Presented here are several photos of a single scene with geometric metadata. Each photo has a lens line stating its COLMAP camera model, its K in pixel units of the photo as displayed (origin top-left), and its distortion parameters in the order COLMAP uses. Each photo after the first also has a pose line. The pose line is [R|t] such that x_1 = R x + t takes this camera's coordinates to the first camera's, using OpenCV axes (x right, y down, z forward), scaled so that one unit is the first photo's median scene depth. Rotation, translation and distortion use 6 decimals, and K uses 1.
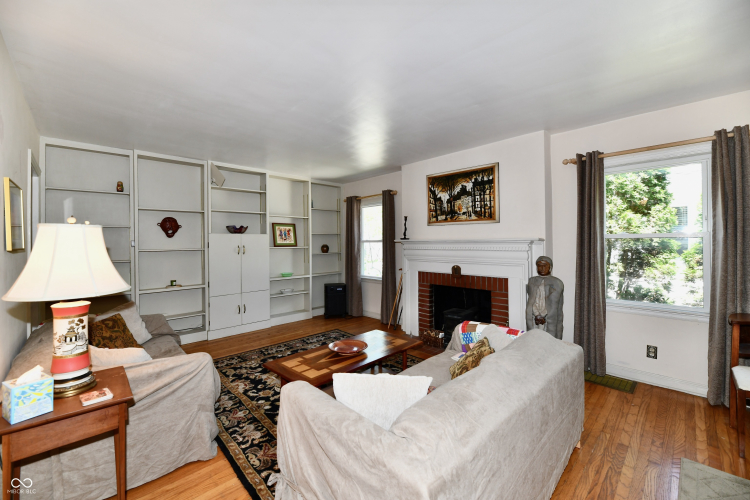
lens RADIAL K [[307.2, 0, 378.0], [0, 307.2, 242.7], [0, 0, 1]] dist [-0.002229, -0.002233]
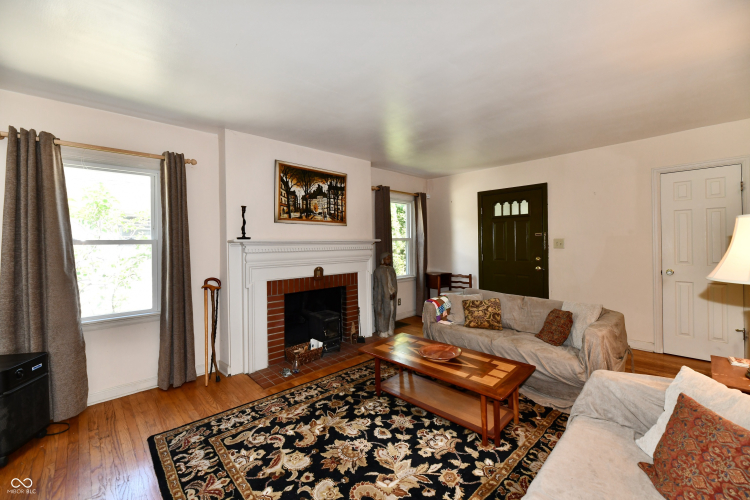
lens RADIAL K [[307.2, 0, 379.4], [0, 307.2, 243.4], [0, 0, 1]] dist [-0.002229, -0.002233]
pose [[0.003896, 0.005609, 0.999977, -0.665460], [0.013687, 0.999890, -0.005662, 0.007705], [-0.999899, 0.013709, 0.003818, 0.758076]]
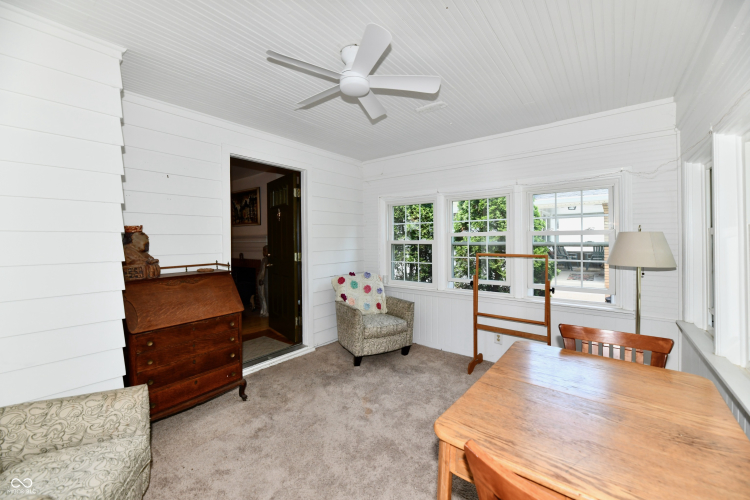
lens RADIAL K [[307.2, 0, 375.3], [0, 307.2, 243.1], [0, 0, 1]] dist [-0.002229, -0.002233]
pose [[0.992222, 0.001485, 0.124474, 0.686093], [-0.002752, 0.999946, 0.010010, 0.008406], [-0.124452, -0.010275, 0.992172, -0.568718]]
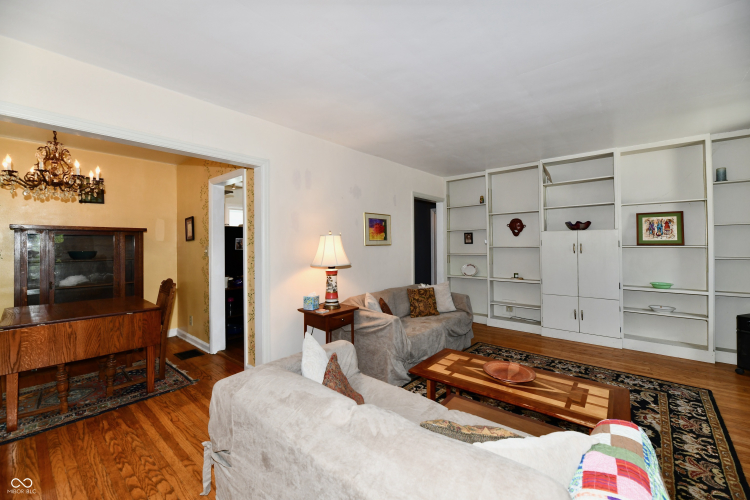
lens RADIAL K [[307.2, 0, 376.9], [0, 307.2, 237.5], [0, 0, 1]] dist [-0.002229, -0.002233]
pose [[0.087814, -0.008034, -0.996104, 0.439774], [0.009595, 0.999928, -0.007219, -0.008004], [0.996091, -0.008924, 0.087885, 0.378486]]
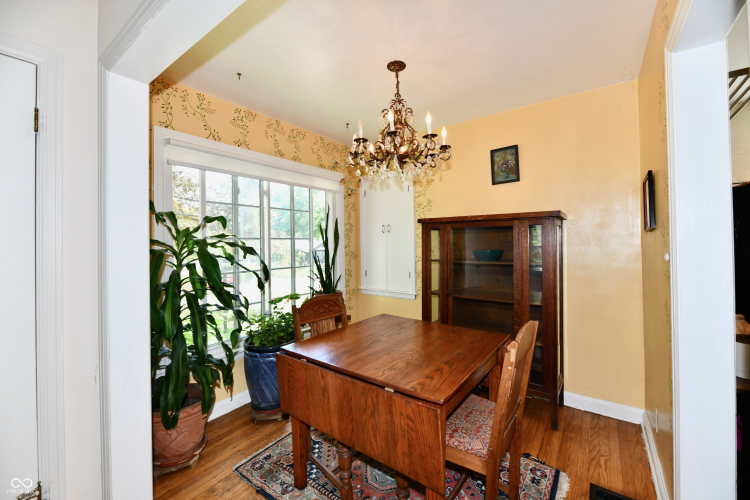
lens RADIAL K [[307.2, 0, 376.8], [0, 307.2, 243.6], [0, 0, 1]] dist [-0.002229, -0.002233]
pose [[-0.986313, 0.016151, -0.164090, -0.189943], [0.016784, 0.999856, -0.002474, 0.001585], [0.164027, -0.005194, -0.986442, 0.205546]]
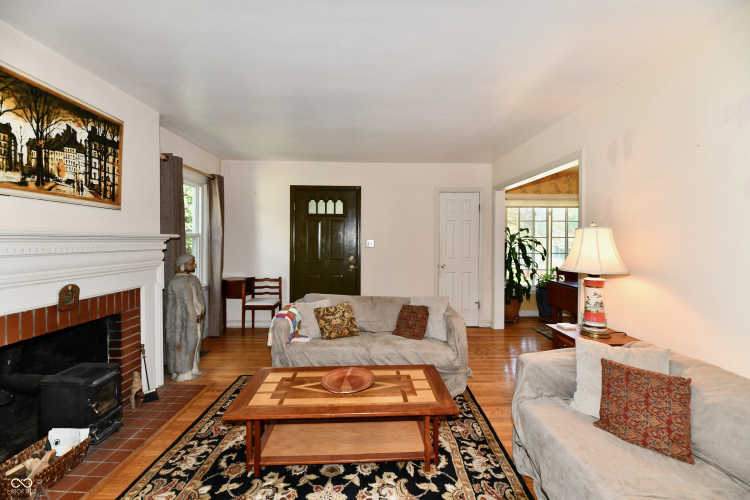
lens RADIAL K [[307.2, 0, 378.8], [0, 307.2, 242.4], [0, 0, 1]] dist [-0.002229, -0.002233]
pose [[-0.732360, -0.002093, 0.680914, -0.421565], [-0.001045, 0.999998, 0.001950, 0.003780], [-0.680917, 0.000717, -0.732361, 0.961523]]
